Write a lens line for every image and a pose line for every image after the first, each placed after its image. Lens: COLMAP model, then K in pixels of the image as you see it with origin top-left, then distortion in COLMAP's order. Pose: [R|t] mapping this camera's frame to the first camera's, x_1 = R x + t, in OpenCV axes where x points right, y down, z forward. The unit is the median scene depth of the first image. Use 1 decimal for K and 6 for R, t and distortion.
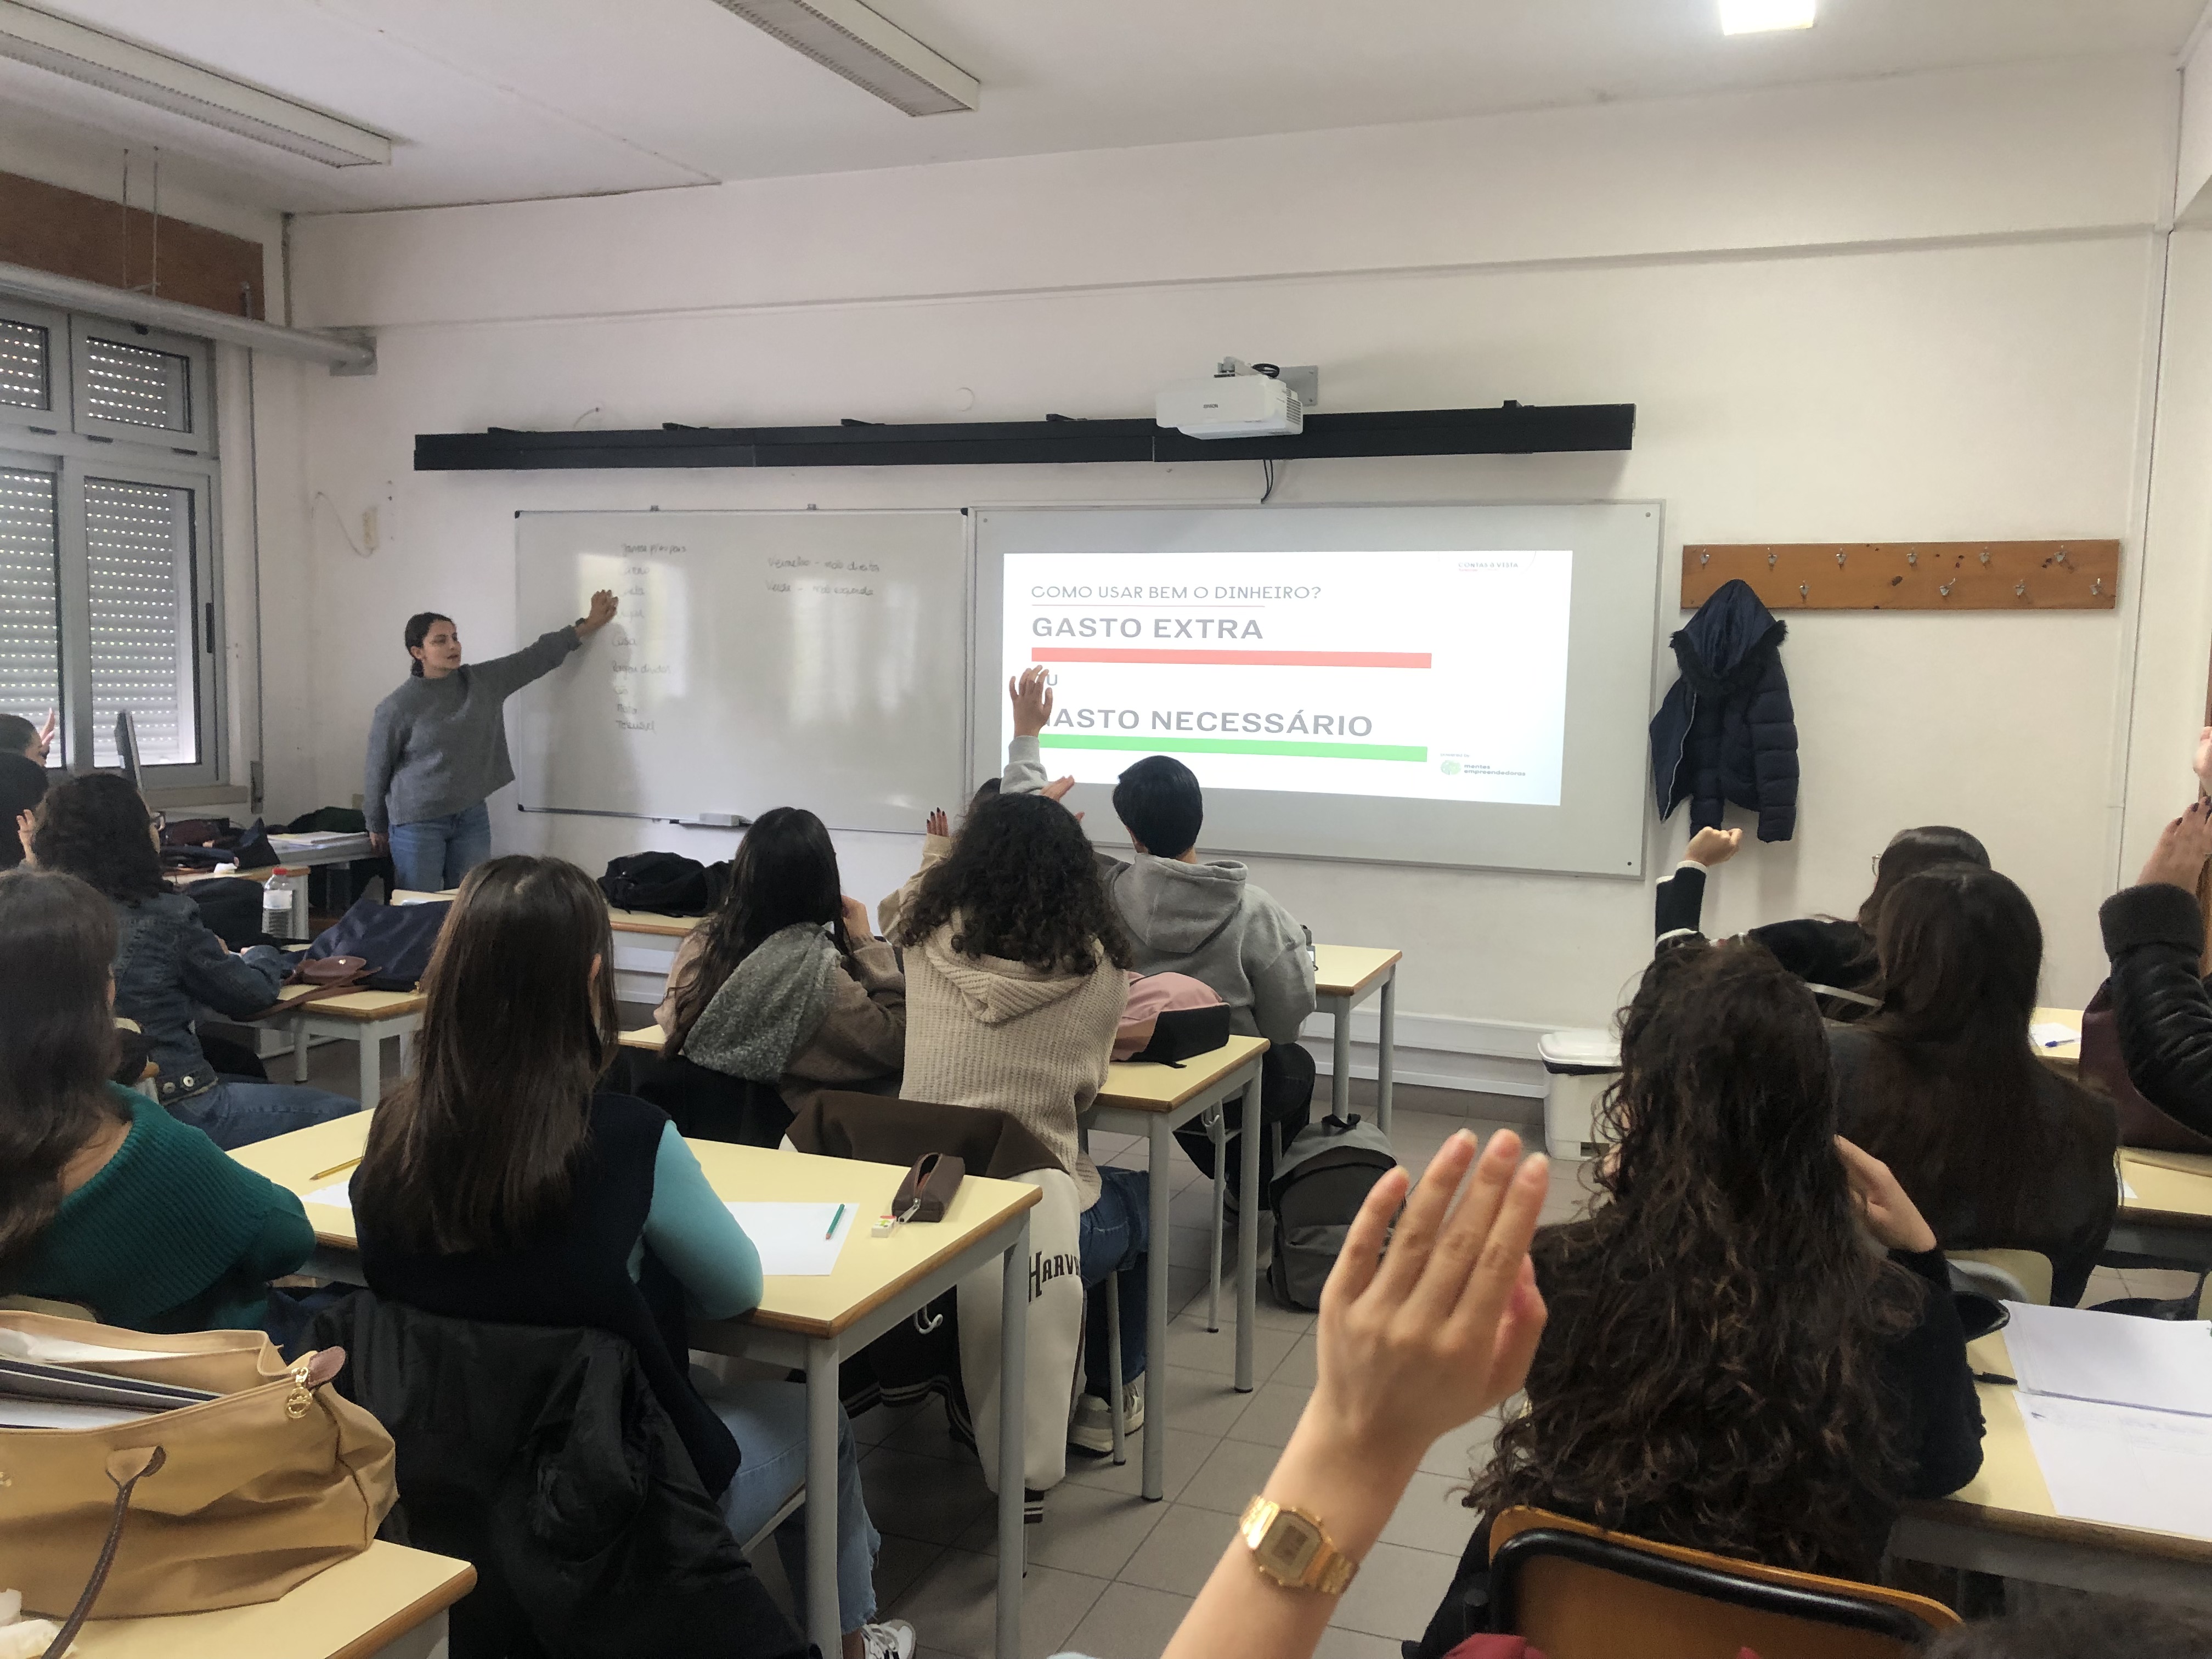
lens RADIAL K [[1892.3, 0, 1106.0], [0, 1892.3, 829.5], [0, 0, 1]] dist [0.000242, 0.001366]
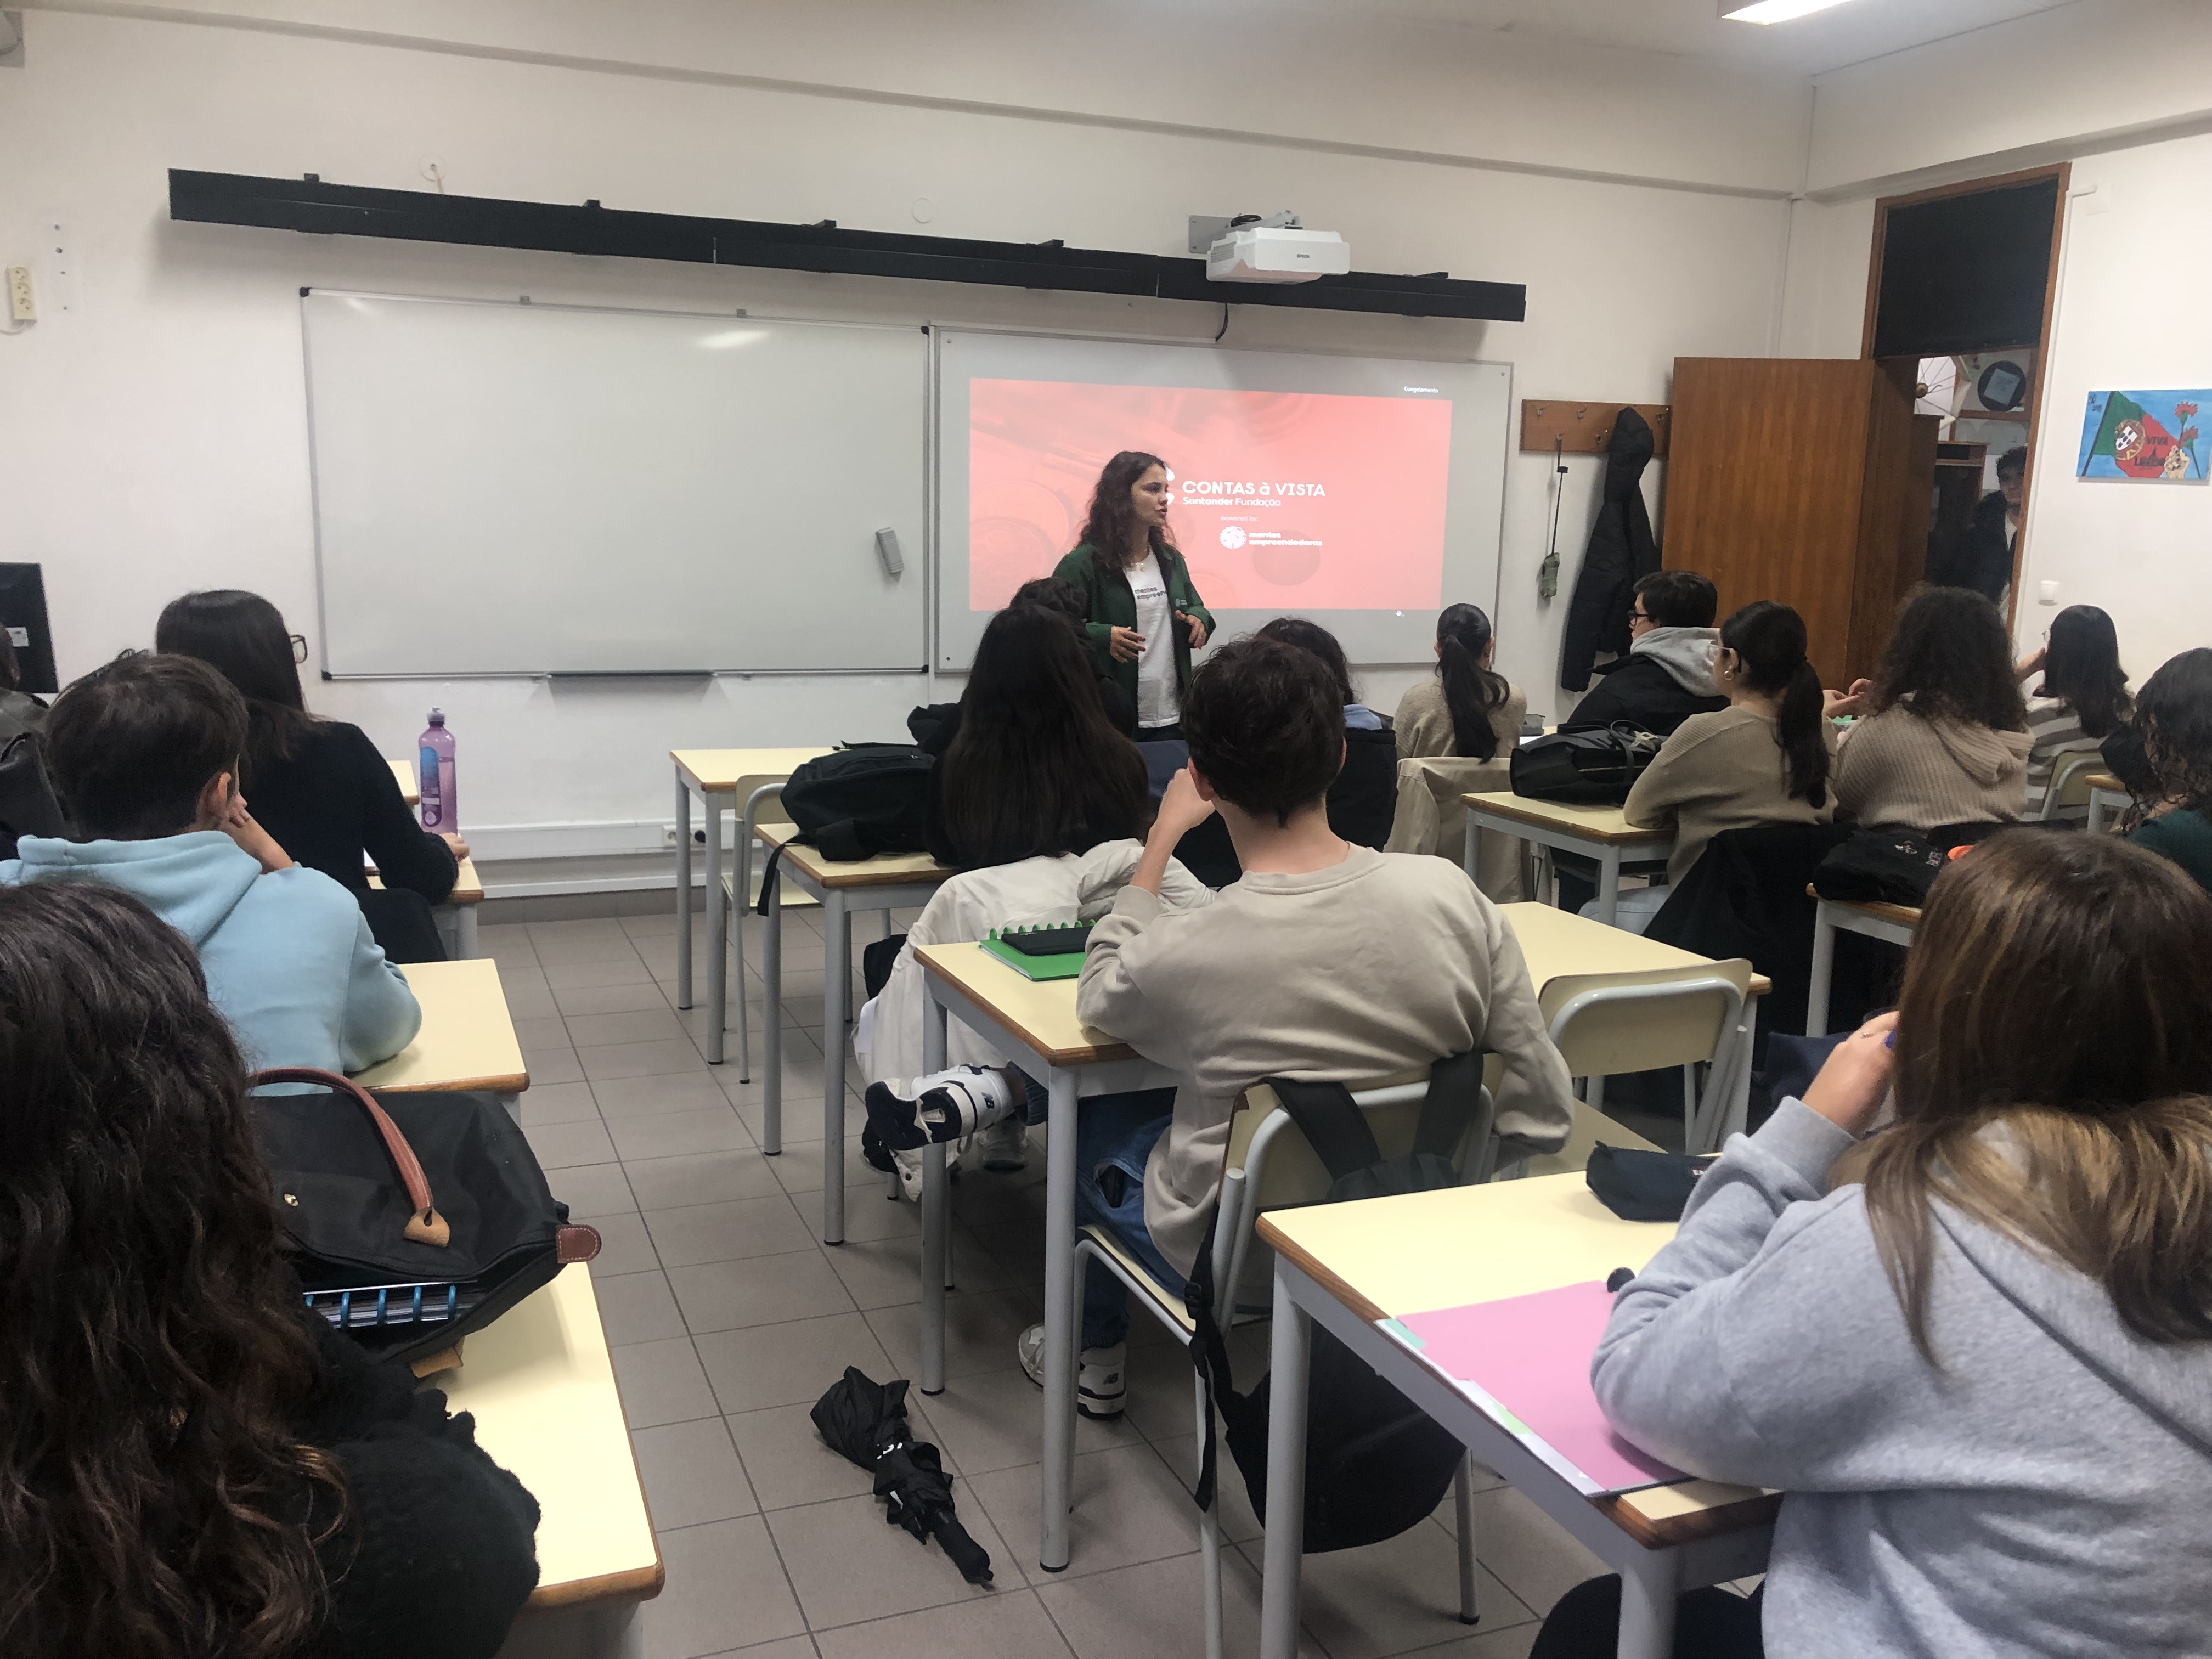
lens RADIAL K [[1820.8, 0, 1106.0], [0, 1820.8, 829.5], [0, 0, 1]] dist [0.004902, -0.003717]
pose [[0.713995, -0.132550, 0.687490, -0.734538], [0.052569, 0.989293, 0.136143, -0.042083], [-0.698175, -0.061065, 0.713318, 0.283432]]
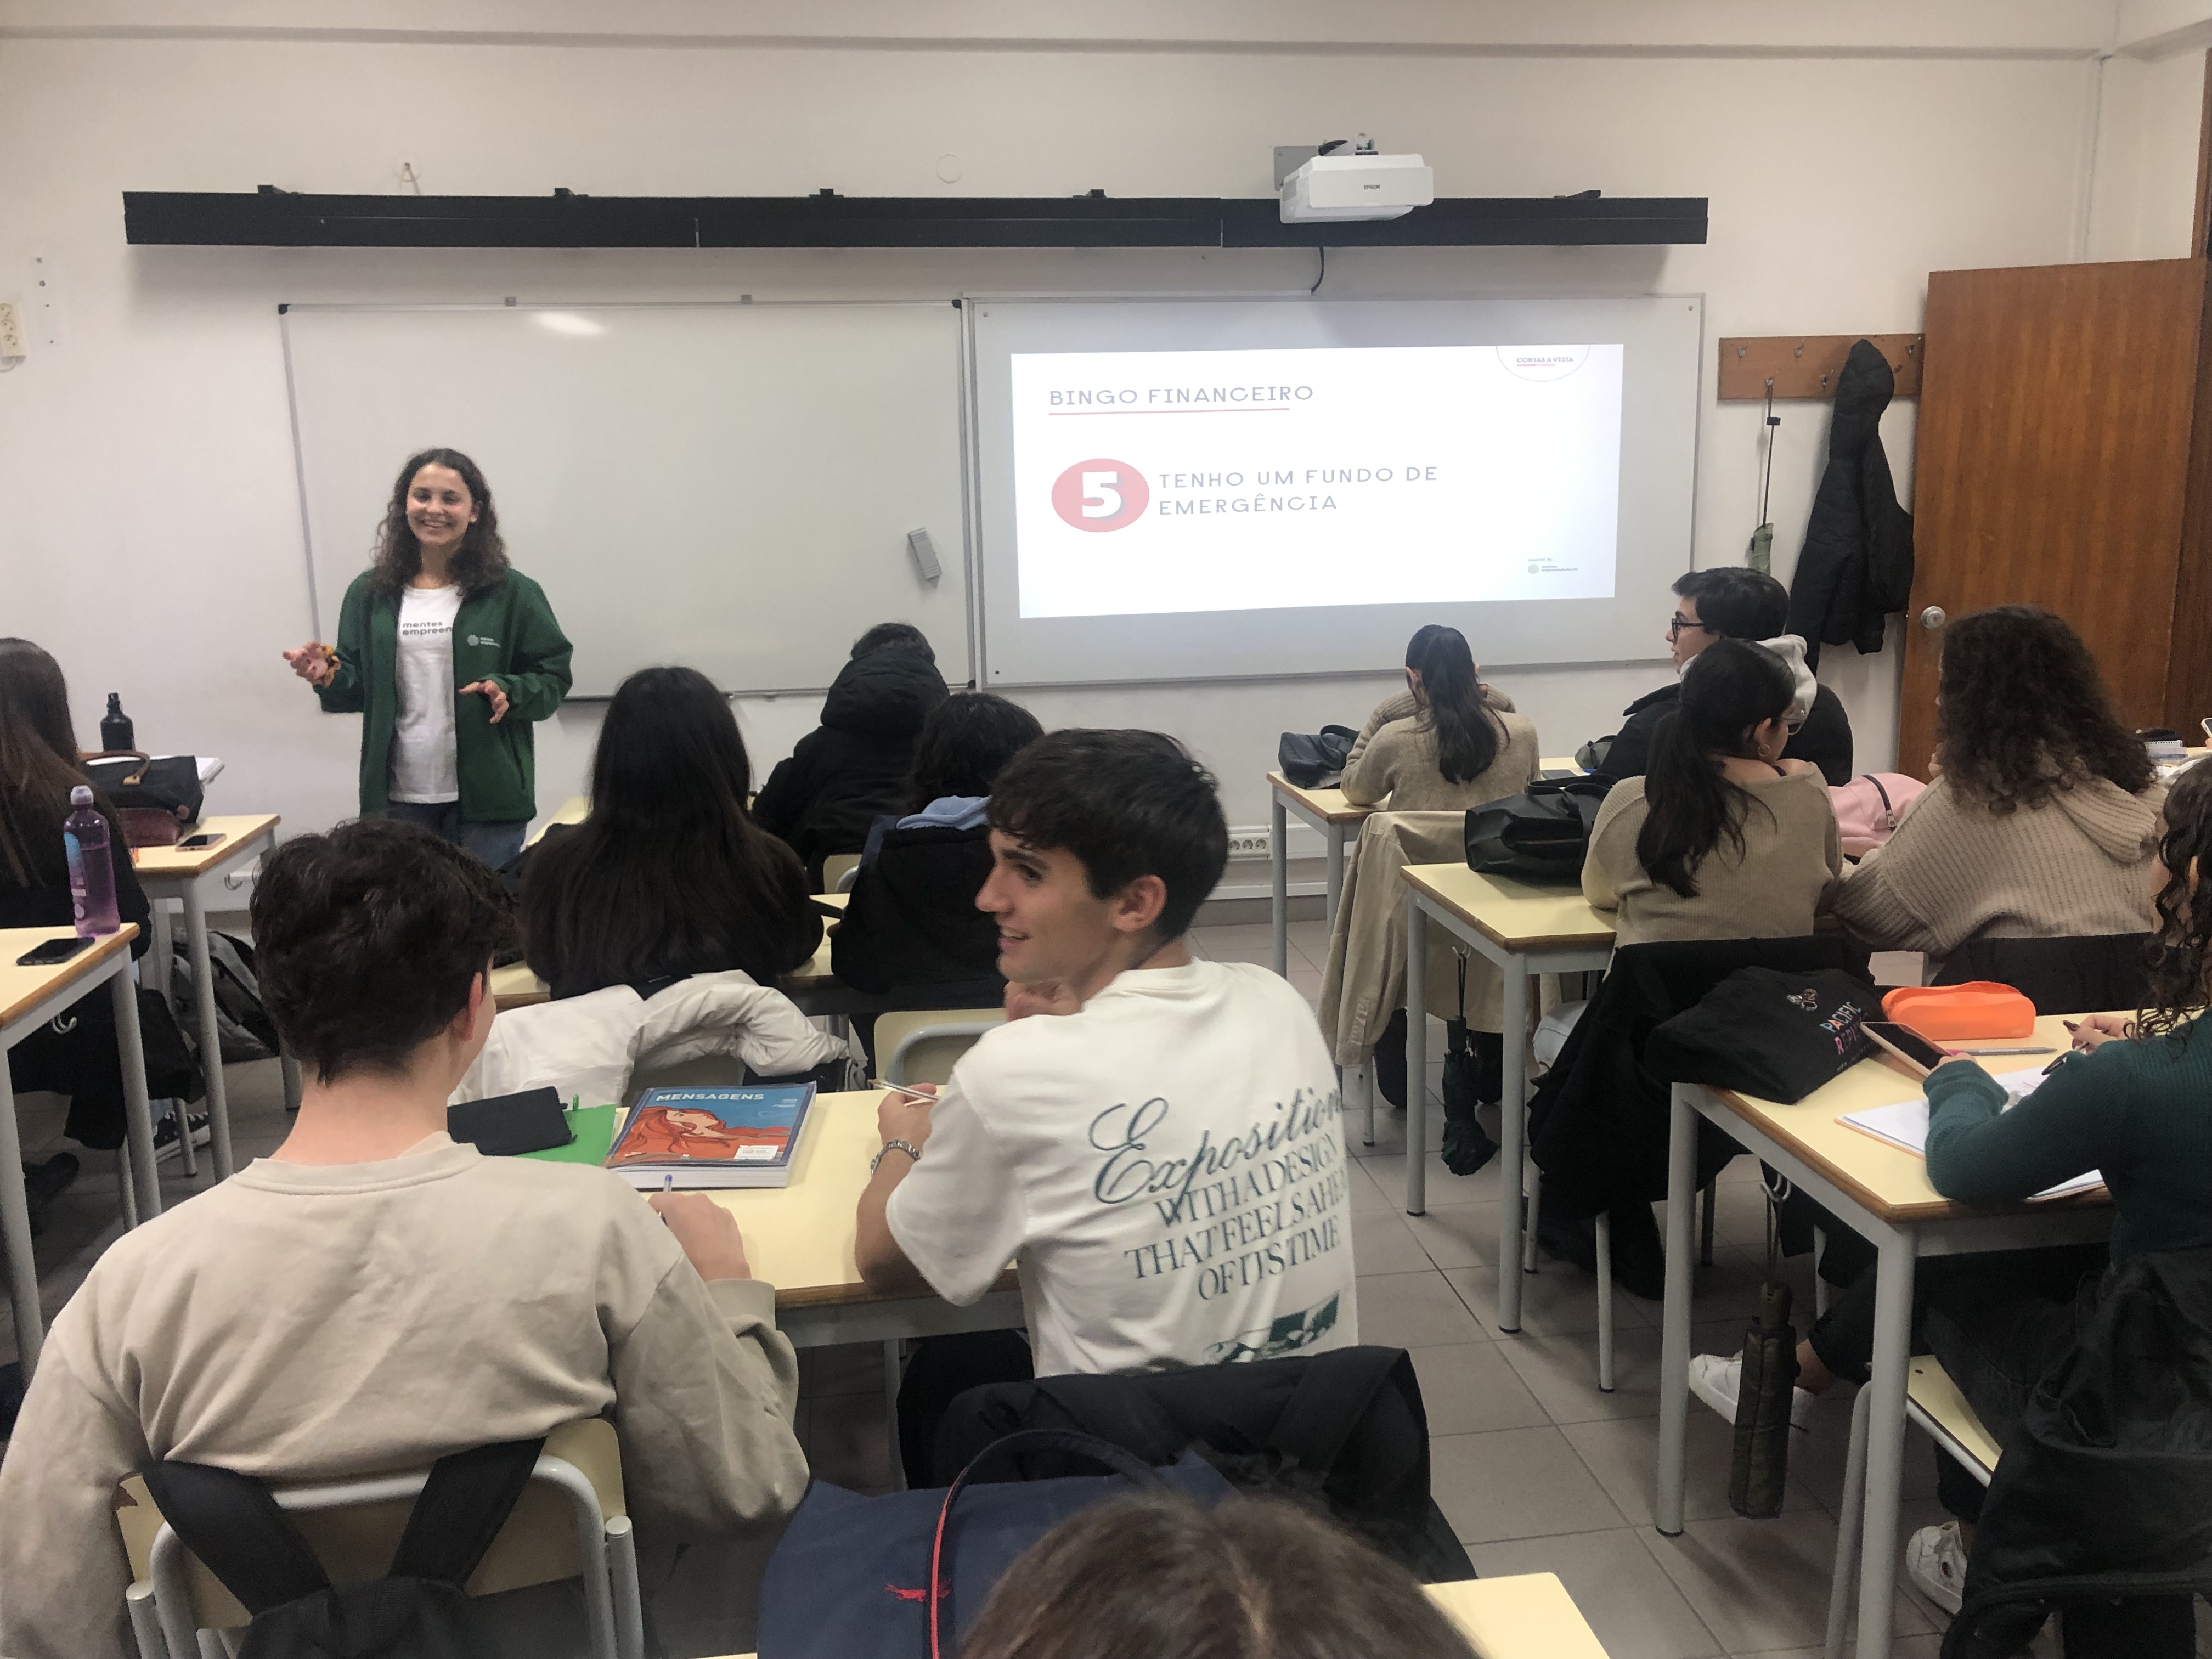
lens RADIAL K [[1941.0, 0, 1106.0], [0, 1941.0, 829.5], [0, 0, 1]] dist [-0.003015, 0.017428]
pose [[0.861770, -0.131918, 0.489847, -0.514156], [0.085167, 0.989515, 0.116650, -0.033277], [-0.500099, -0.058806, 0.863969, 0.215478]]
